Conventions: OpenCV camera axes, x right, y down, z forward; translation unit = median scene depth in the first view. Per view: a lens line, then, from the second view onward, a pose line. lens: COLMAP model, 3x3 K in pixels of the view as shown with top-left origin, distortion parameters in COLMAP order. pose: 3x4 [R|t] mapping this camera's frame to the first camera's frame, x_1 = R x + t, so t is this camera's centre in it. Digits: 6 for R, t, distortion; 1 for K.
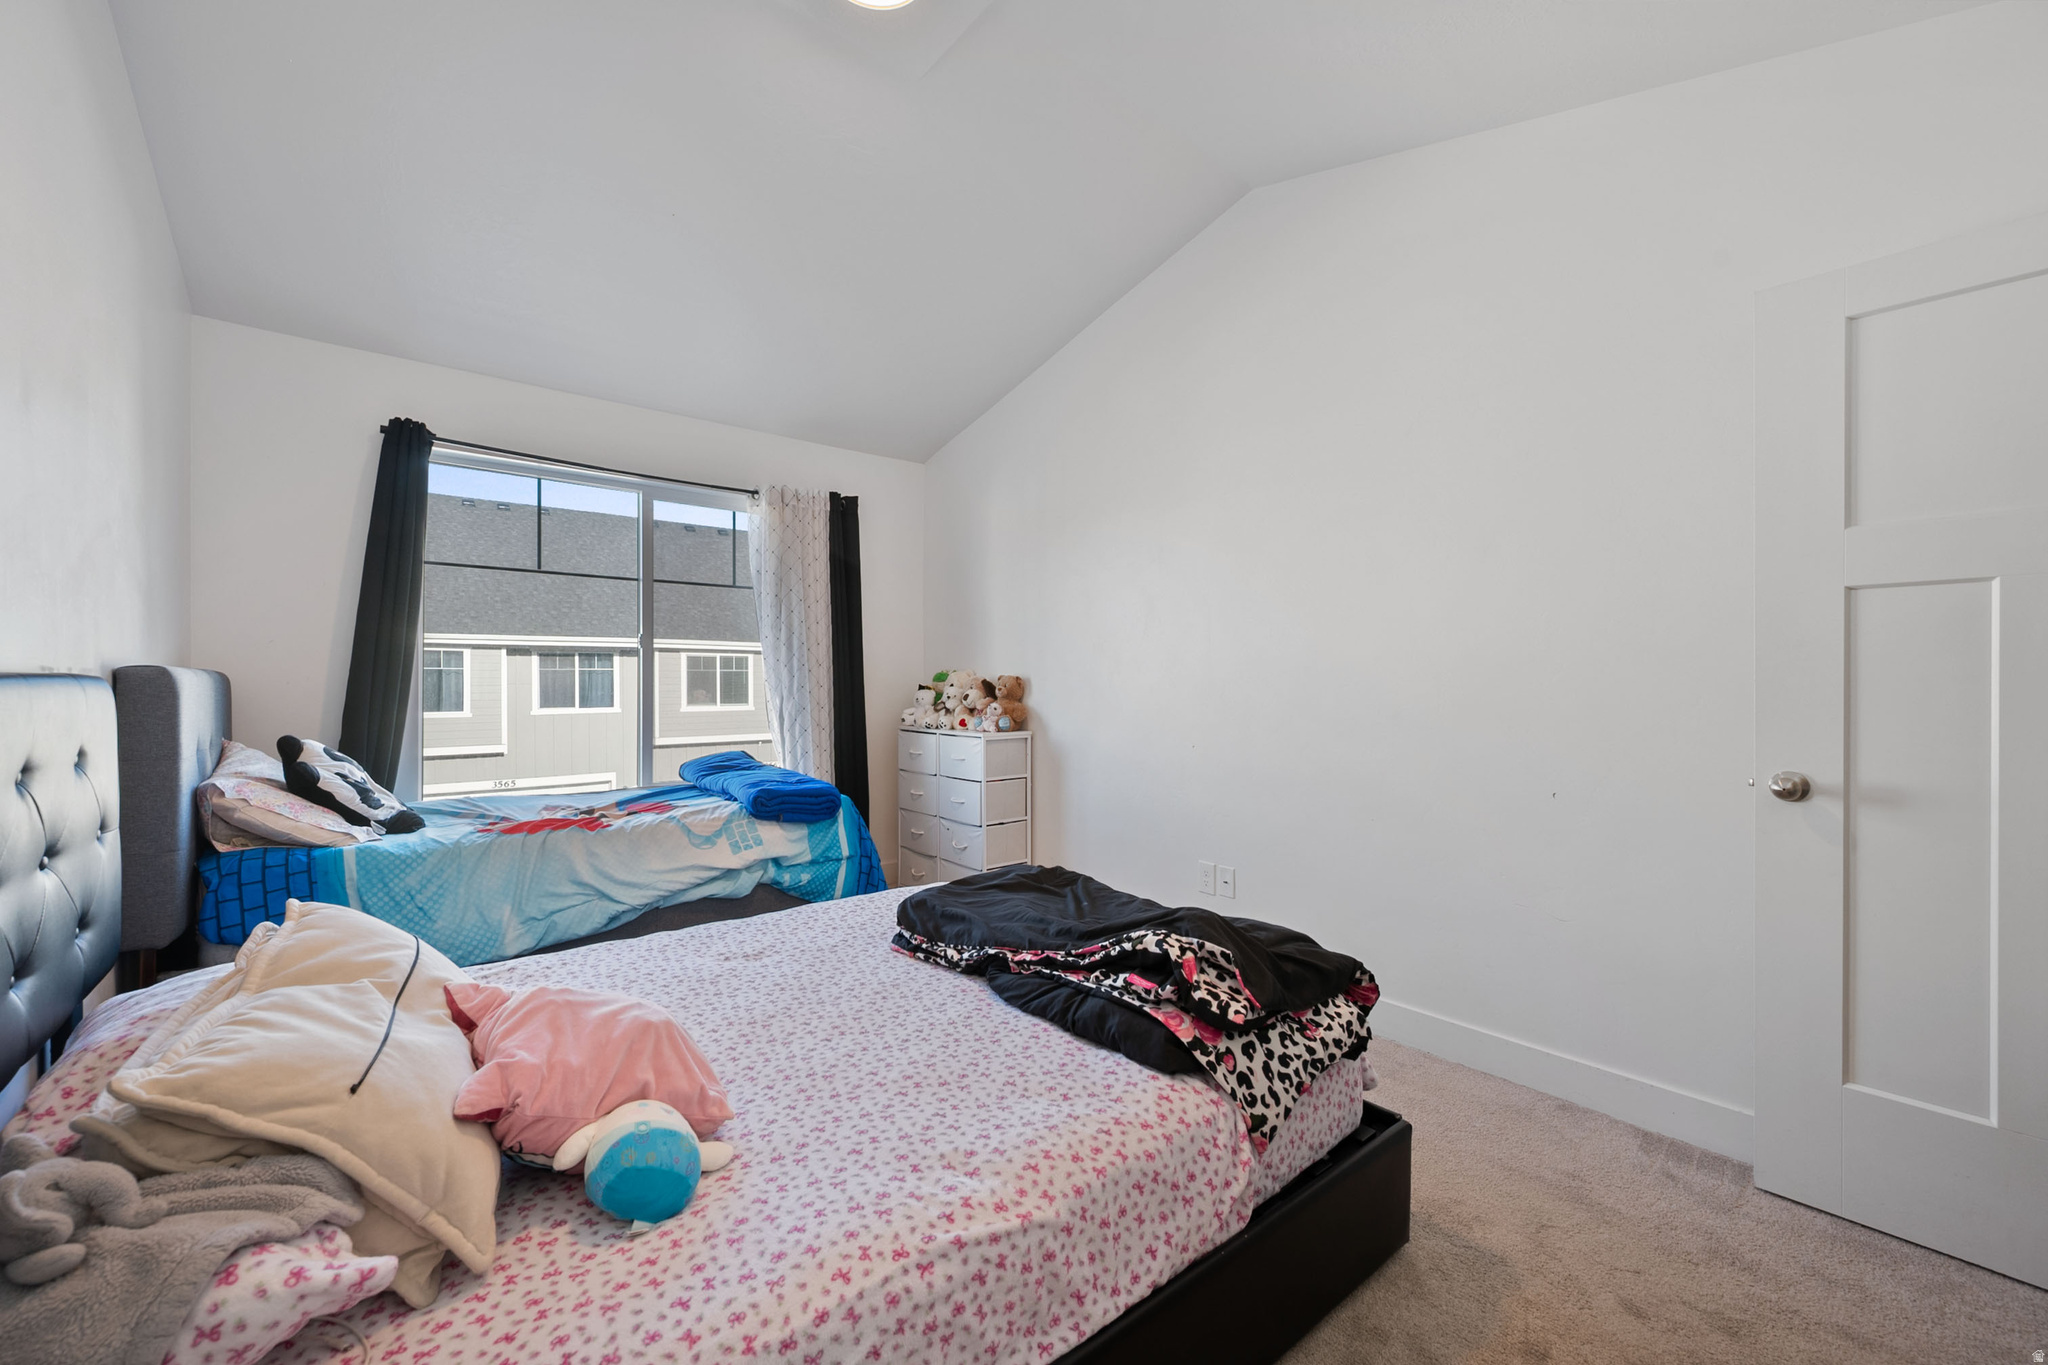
lens RADIAL K [[806.8, 0, 1021.1], [0, 806.8, 675.6], [0, 0, 1]] dist [-0.003833, 0.000243]
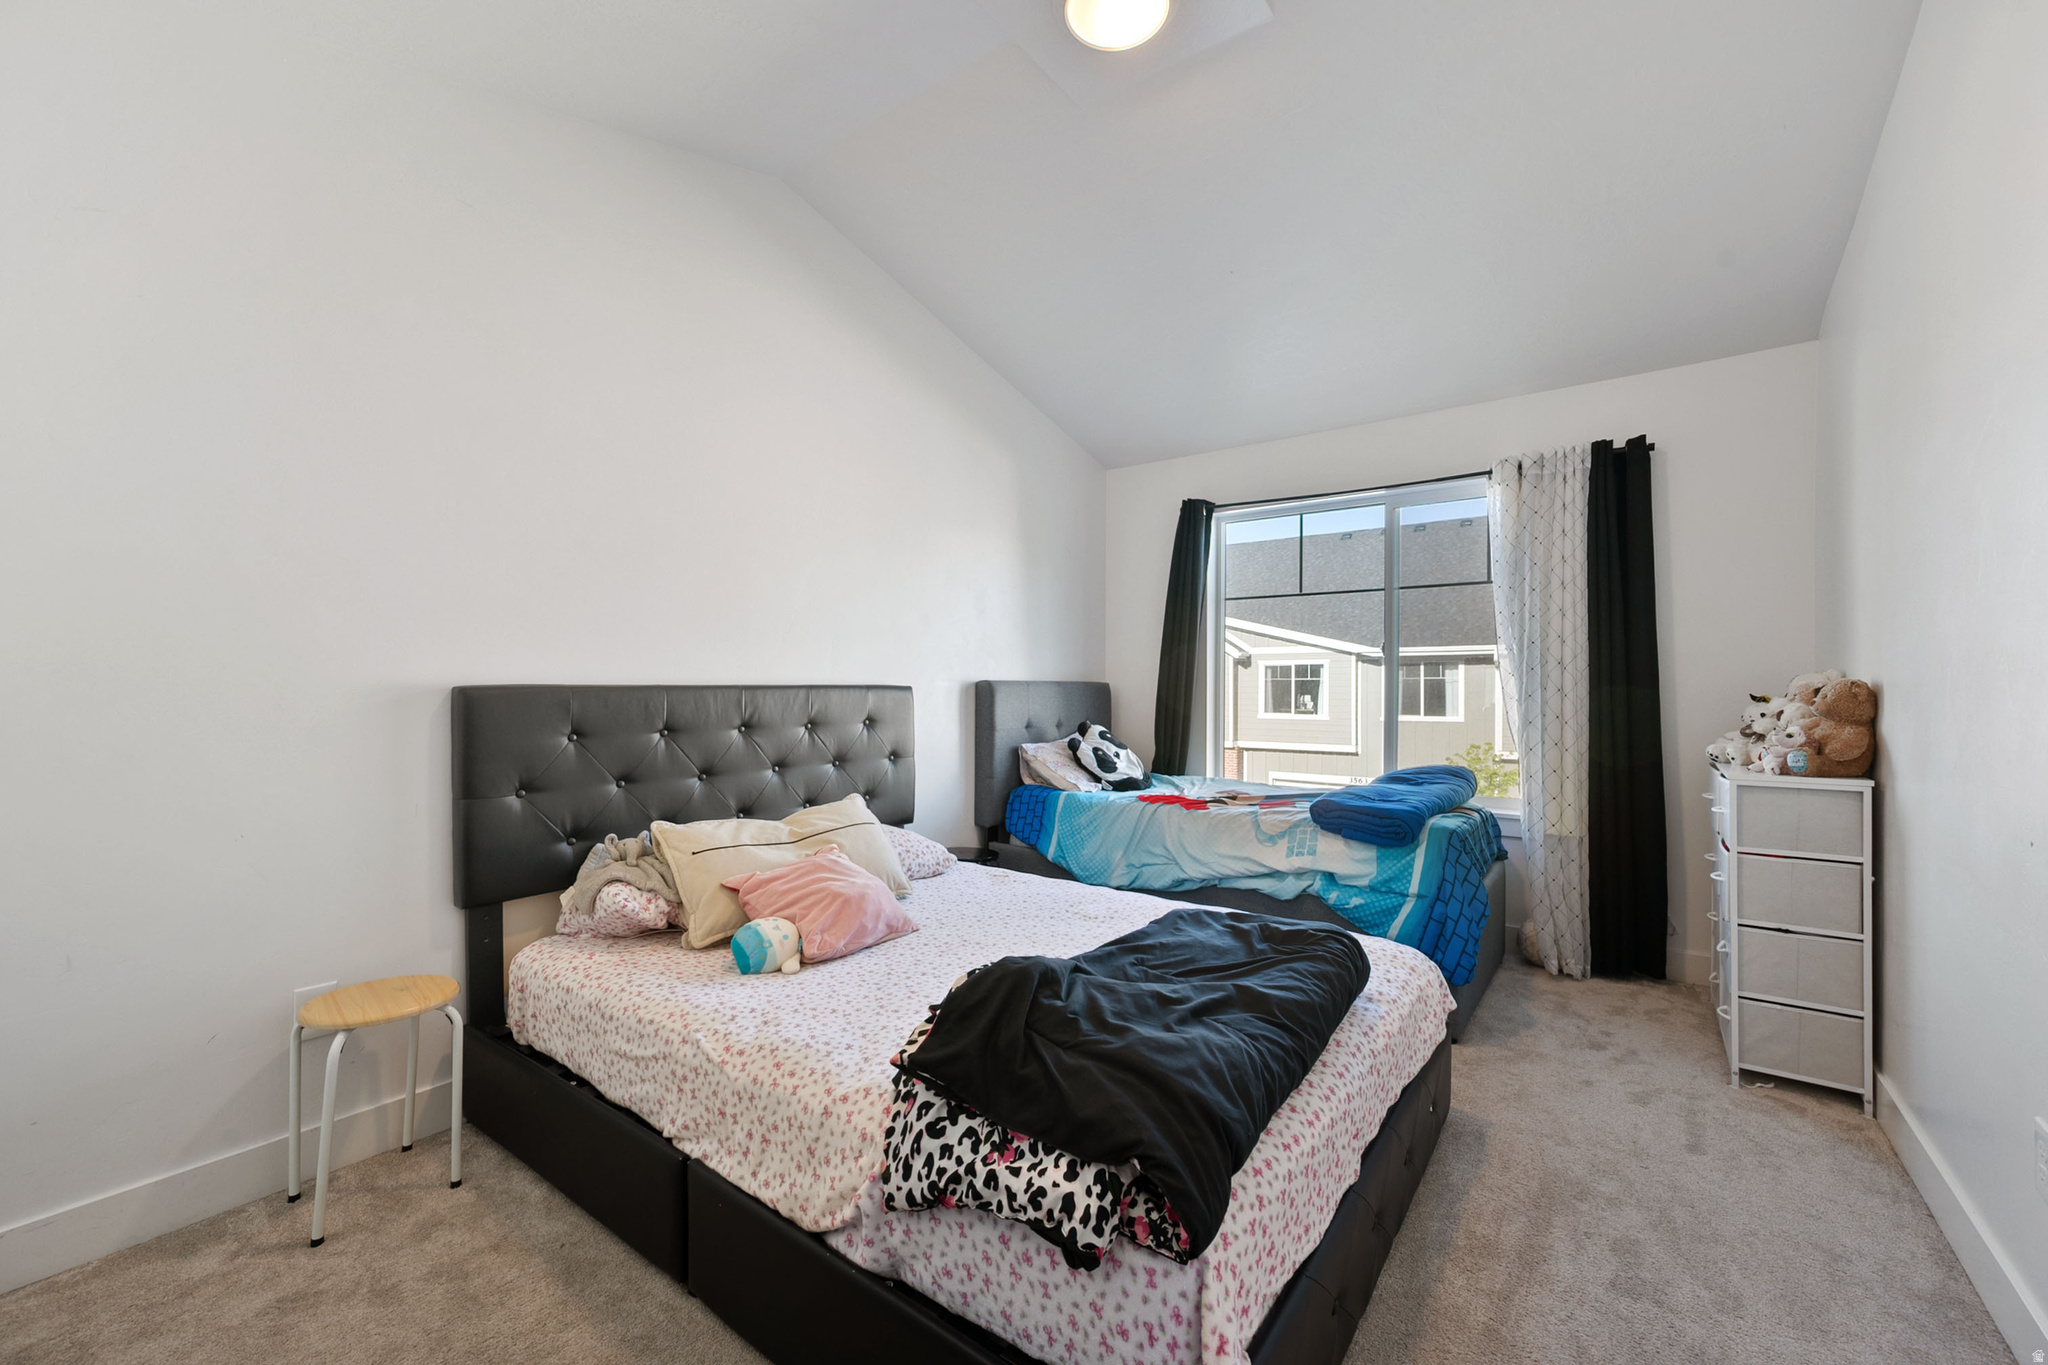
lens RADIAL K [[806.8, 0, 1030.2], [0, 806.8, 690.2], [0, 0, 1]] dist [-0.003833, 0.000243]
pose [[0.239336, 0.001149, -0.970936, 0.493668], [0.006116, 0.999978, 0.002691, 0.003703], [0.970917, -0.006583, 0.239324, 0.386021]]
